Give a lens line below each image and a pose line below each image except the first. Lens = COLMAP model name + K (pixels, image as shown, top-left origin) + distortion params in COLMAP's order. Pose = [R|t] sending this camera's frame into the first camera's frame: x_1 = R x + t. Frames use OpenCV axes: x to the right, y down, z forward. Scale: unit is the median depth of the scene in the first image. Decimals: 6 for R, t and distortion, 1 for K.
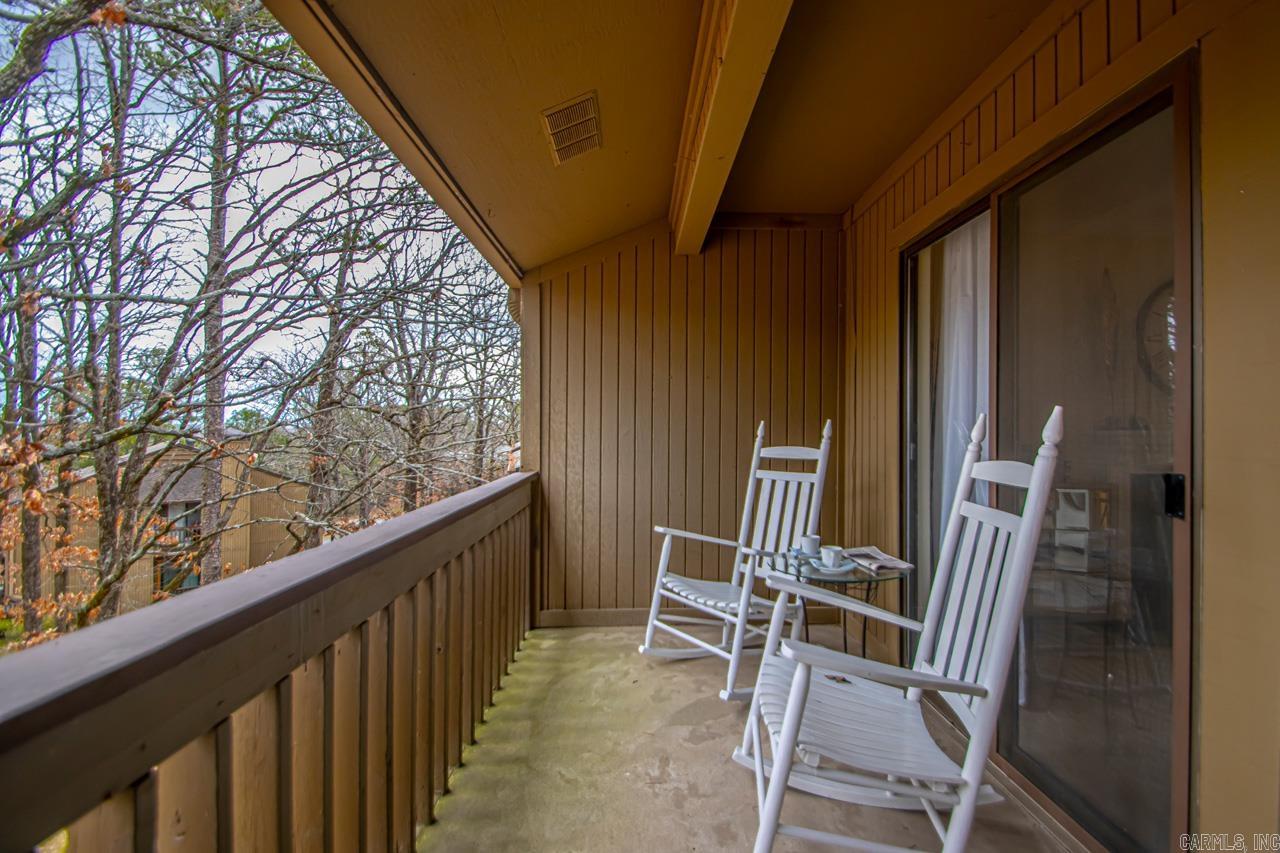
lens RADIAL K [[595.6, 0, 655.3], [0, 595.6, 423.2], [0, 0, 1]] dist [0.009133, -0.012775]
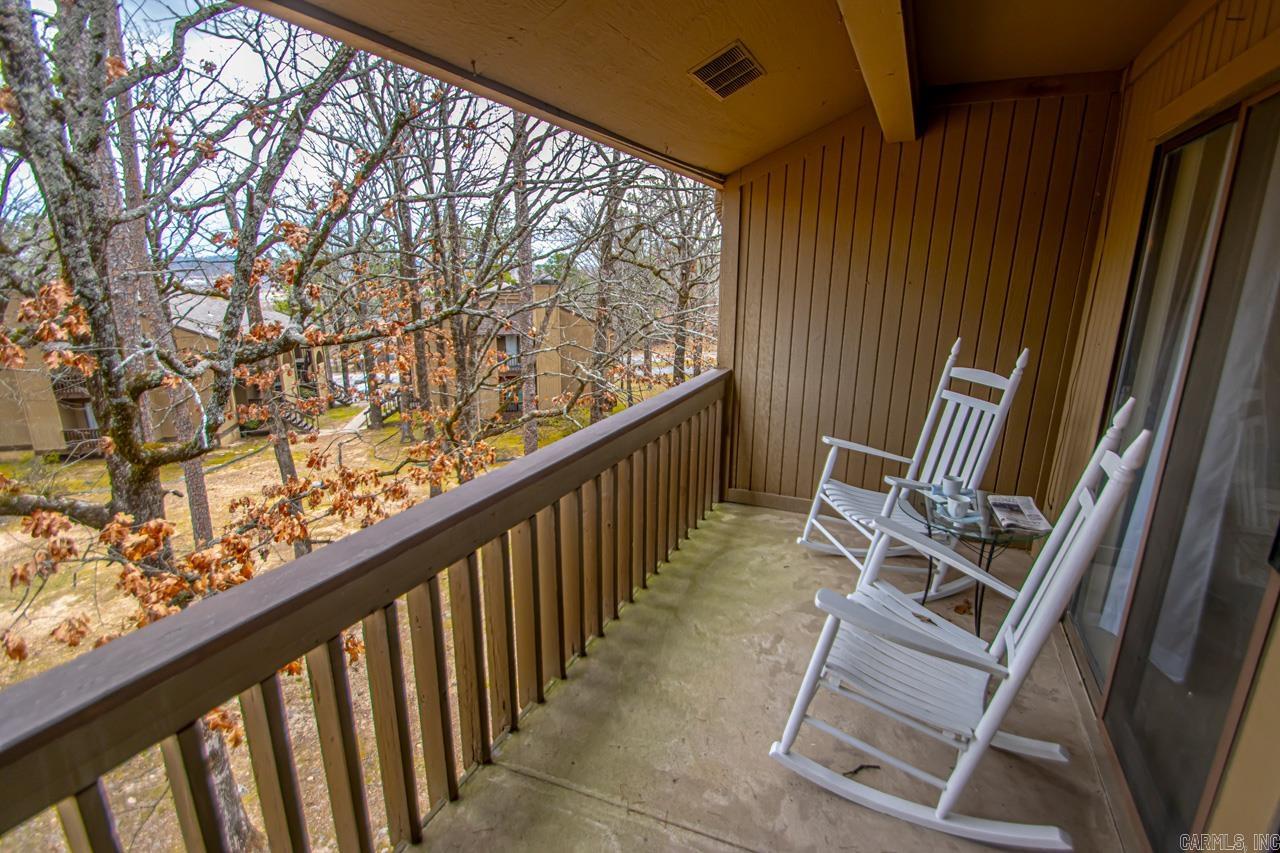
lens RADIAL K [[595.6, 0, 650.6], [0, 595.6, 425.7], [0, 0, 1]] dist [0.009133, -0.012775]
pose [[0.898789, 0.117139, -0.422442, 0.156962], [-0.002991, 0.965255, 0.261292, -0.113254], [0.438372, -0.233583, 0.867911, -0.052167]]
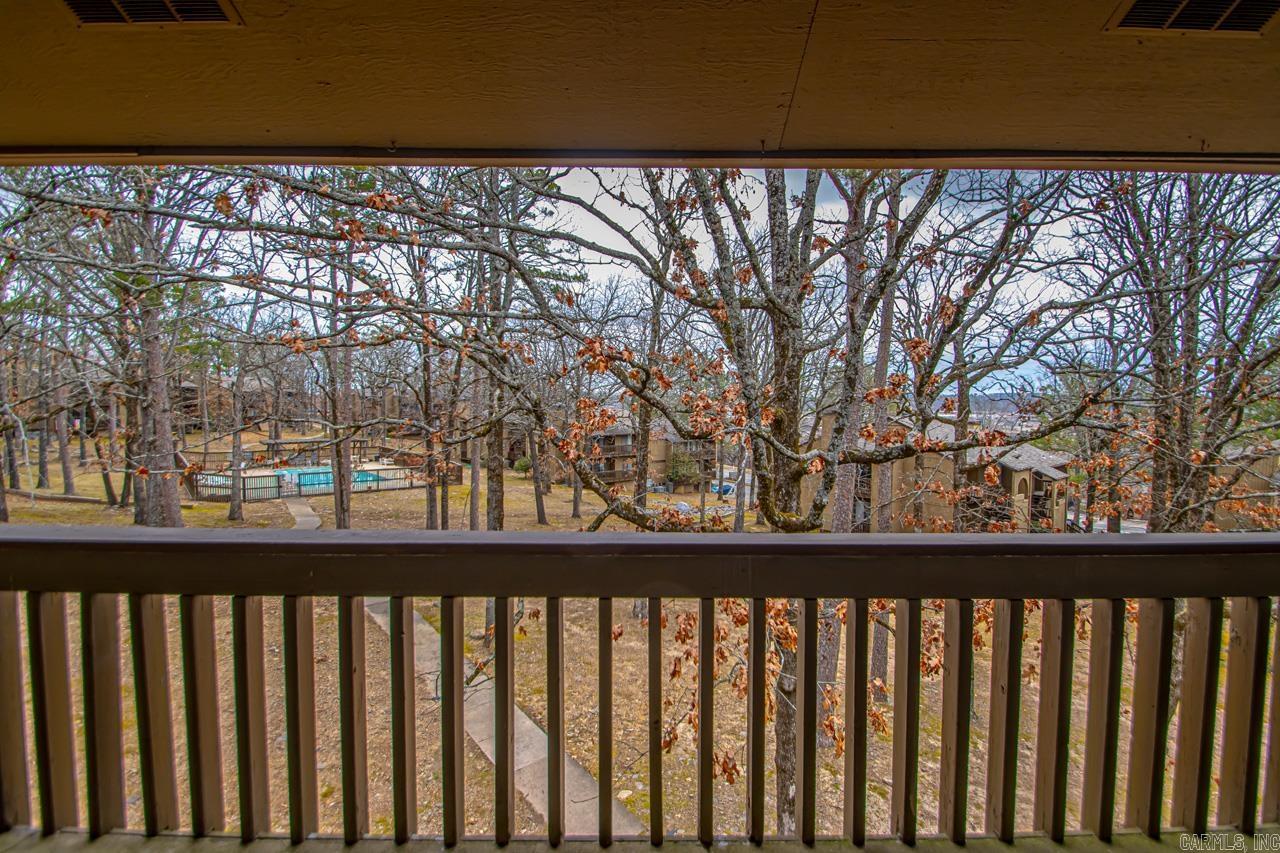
lens RADIAL K [[595.6, 0, 650.3], [0, 595.6, 427.3], [0, 0, 1]] dist [0.009133, -0.012775]
pose [[-0.019753, 0.044083, -0.998833, 0.327046], [0.003960, 0.999023, 0.044013, -0.043643], [0.999797, -0.003086, -0.019909, 0.264432]]
